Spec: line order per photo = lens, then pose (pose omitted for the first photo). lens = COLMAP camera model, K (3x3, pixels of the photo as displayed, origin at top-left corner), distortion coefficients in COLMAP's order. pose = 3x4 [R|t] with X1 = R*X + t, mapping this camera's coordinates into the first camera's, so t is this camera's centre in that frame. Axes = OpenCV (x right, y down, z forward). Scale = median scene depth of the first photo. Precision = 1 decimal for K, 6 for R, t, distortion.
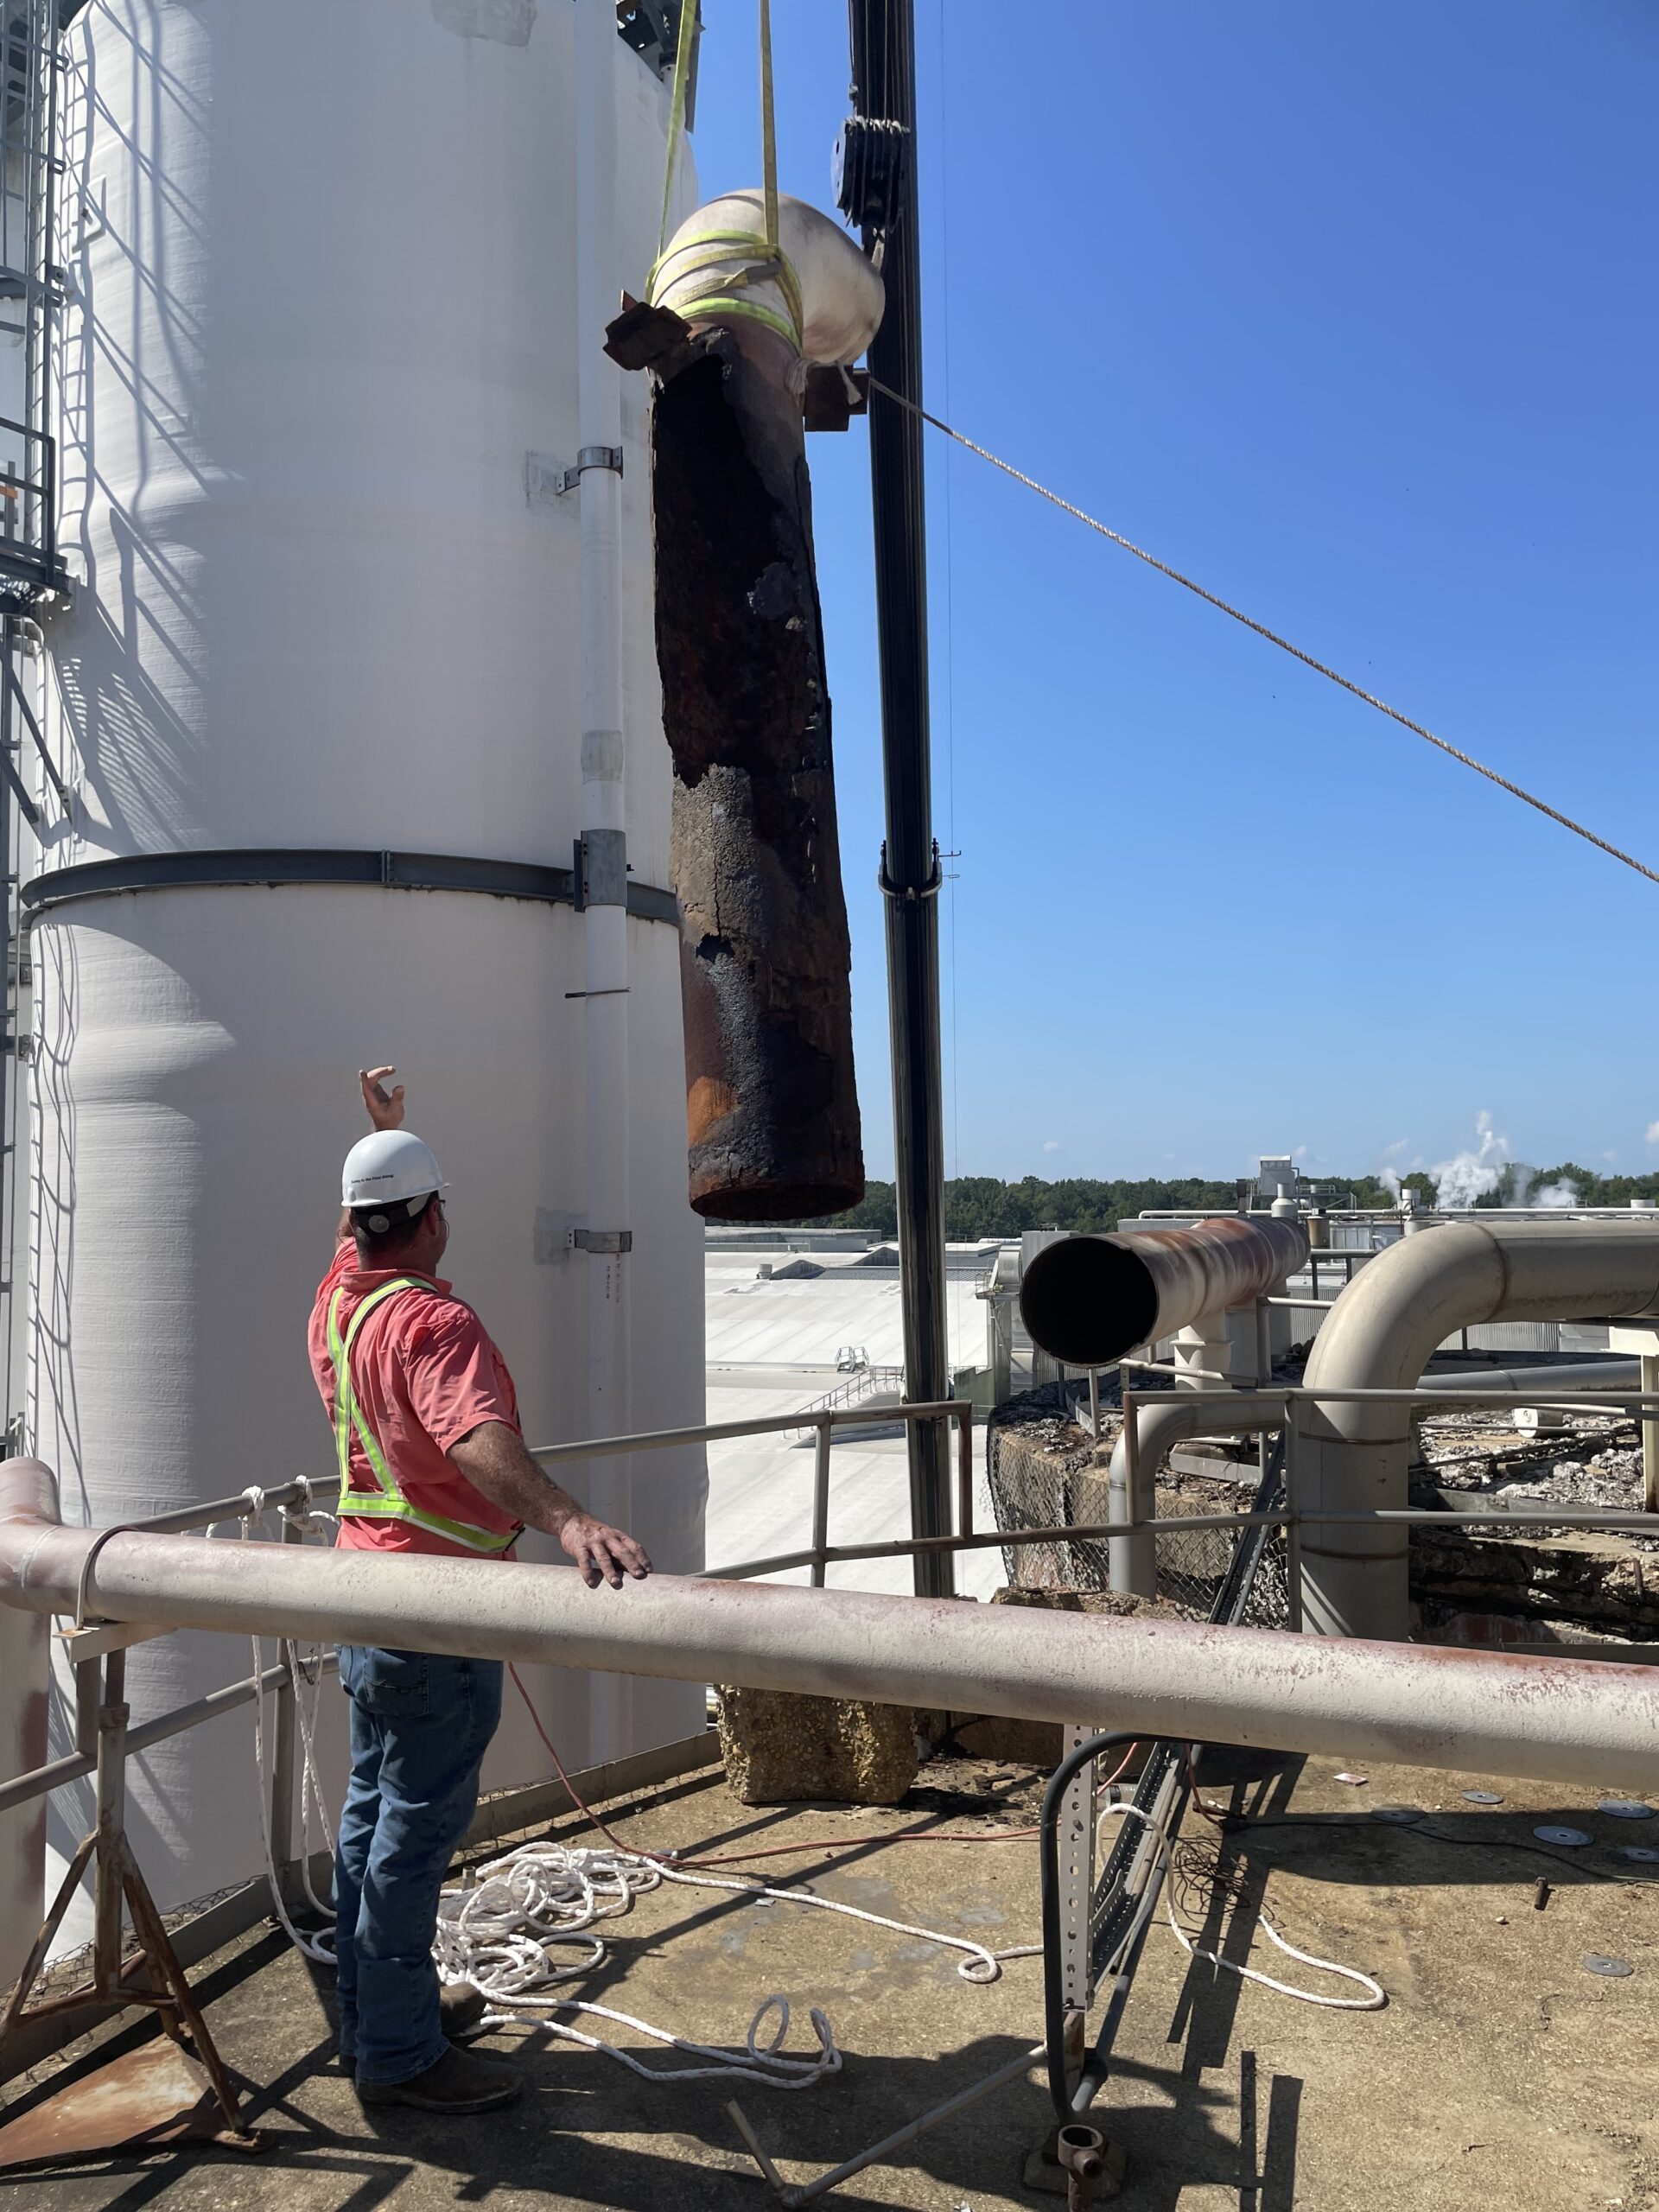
lens RADIAL K [[1669.9, 0, 820.9], [0, 1669.9, 1127.8], [0, 0, 1]] dist [0.094811, -0.120112]
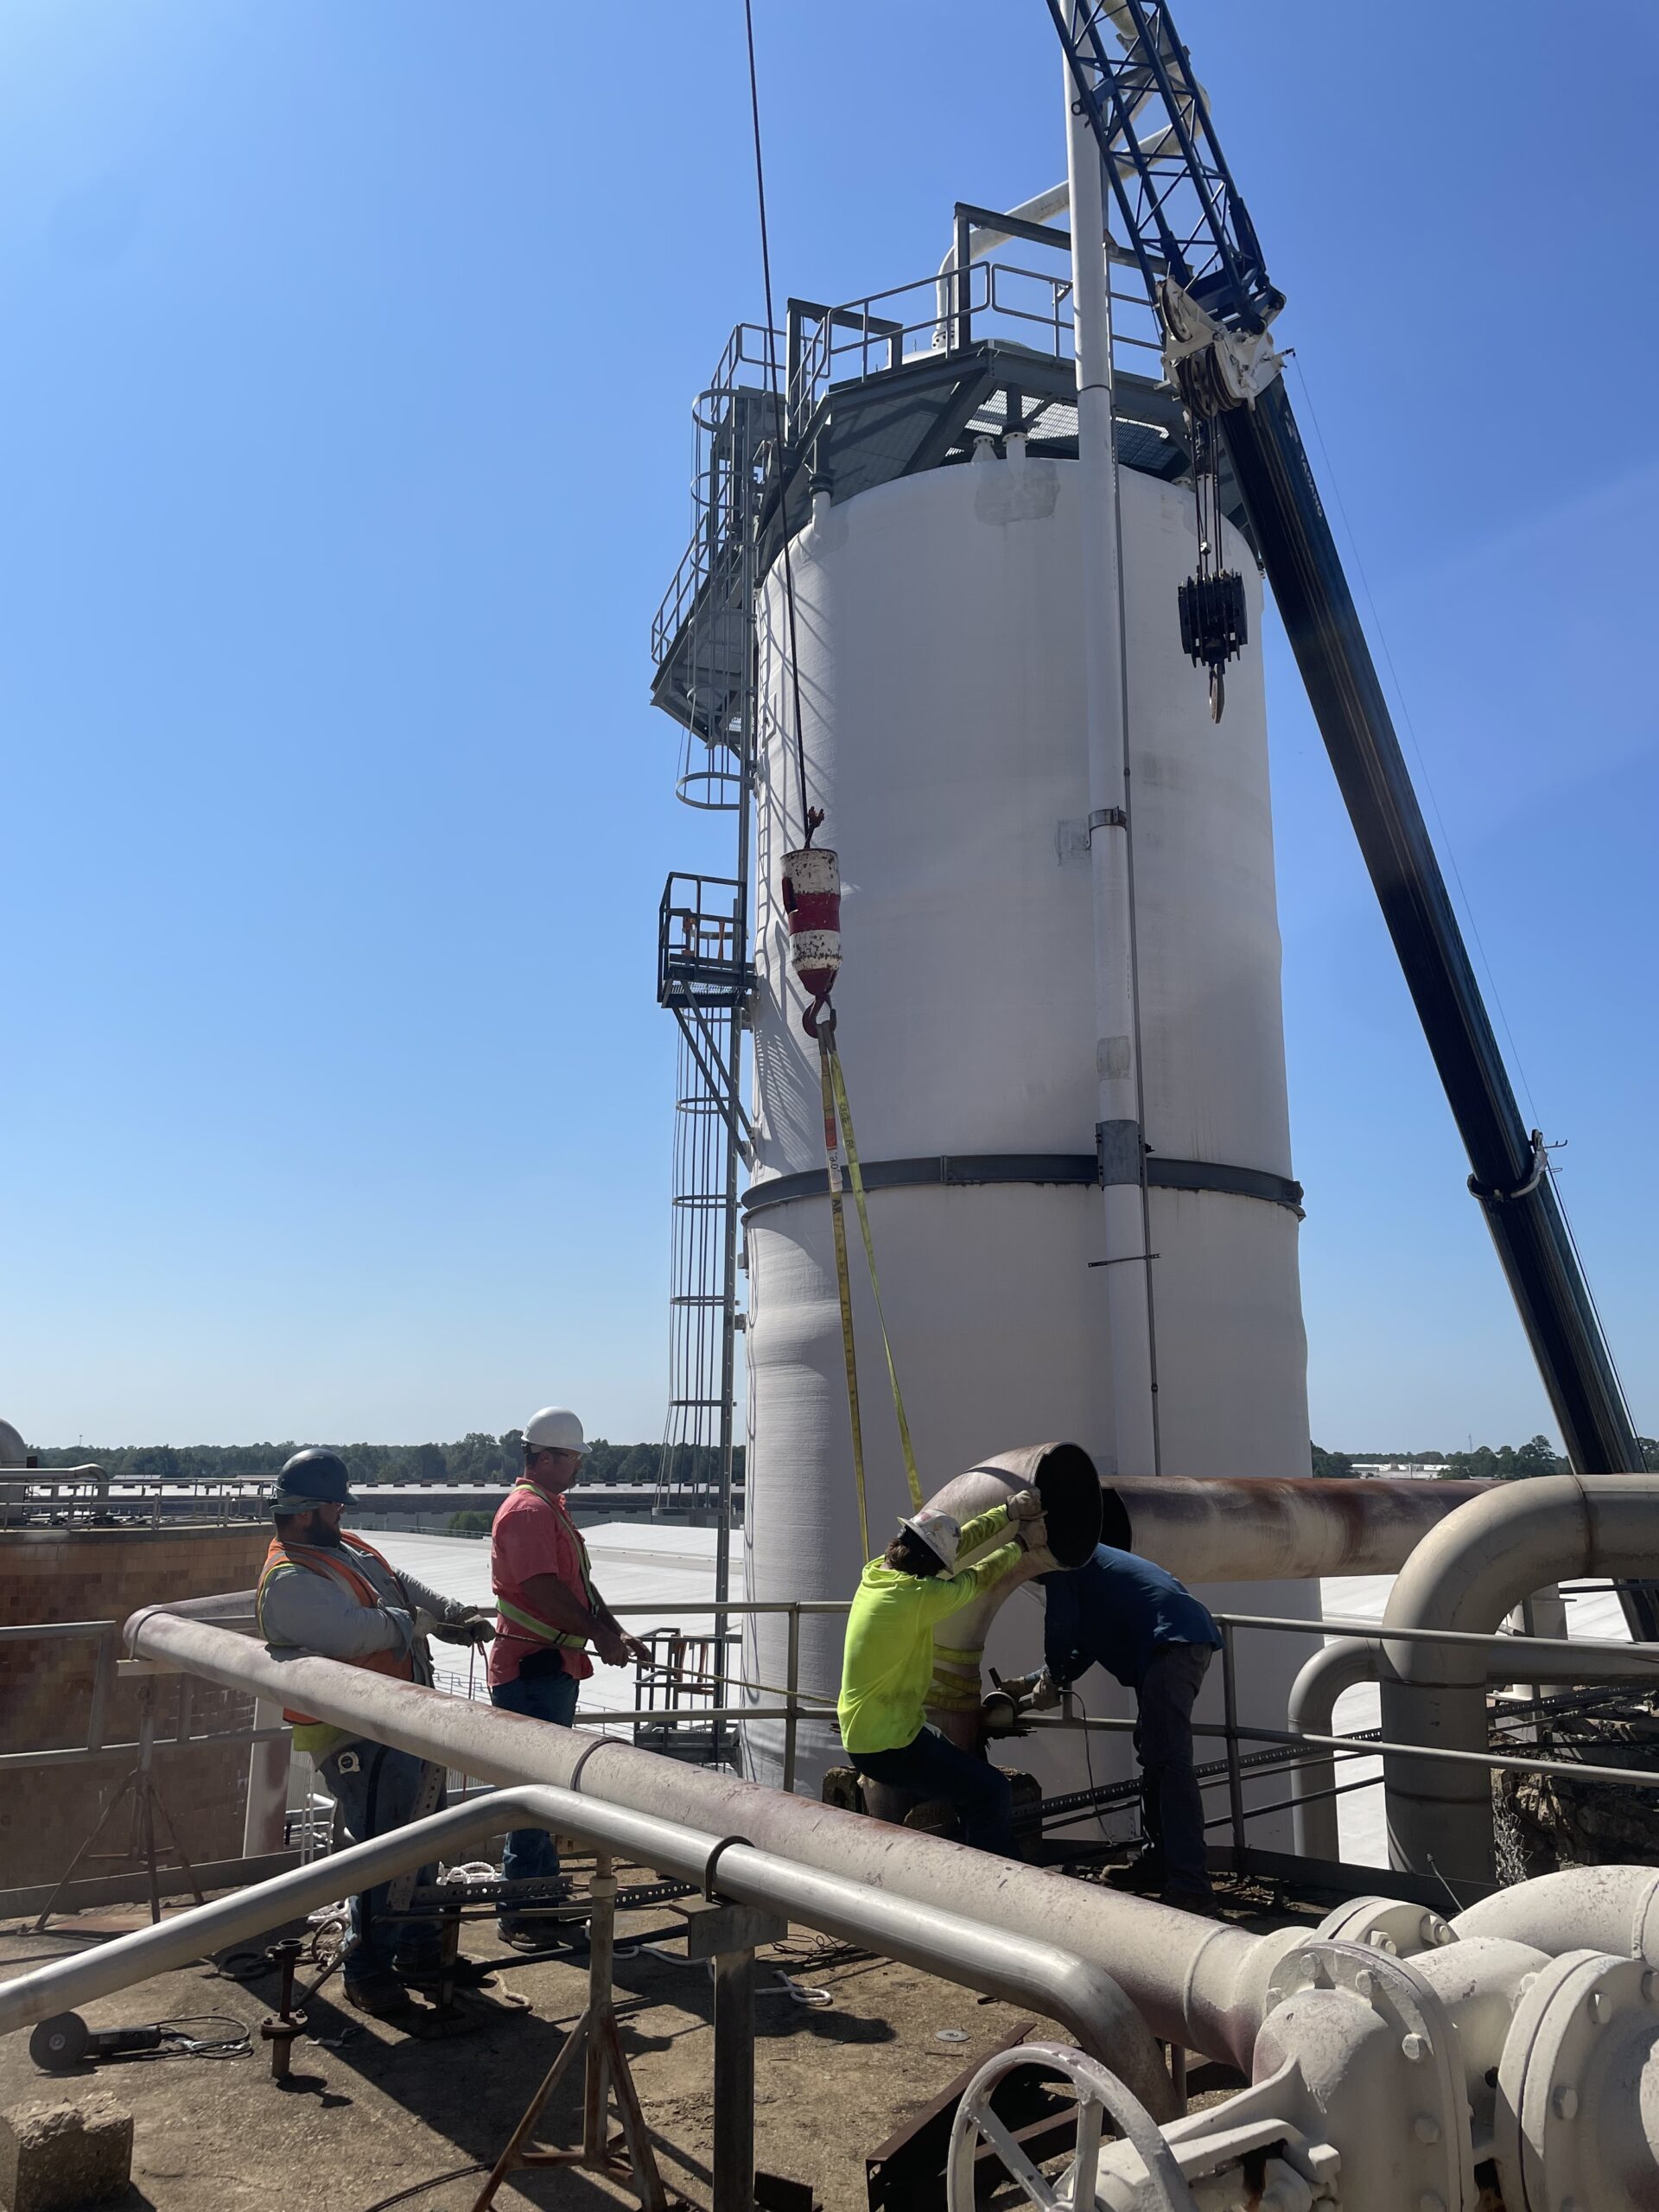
lens RADIAL K [[1668.4, 0, 840.5], [0, 1668.4, 1086.1], [0, 0, 1]] dist [0.103639, -0.127937]
pose [[0.841731, -0.106801, -0.529228, 0.334565], [0.015639, 0.984651, -0.173833, -0.002094], [0.539670, 0.138044, 0.830482, -0.072806]]
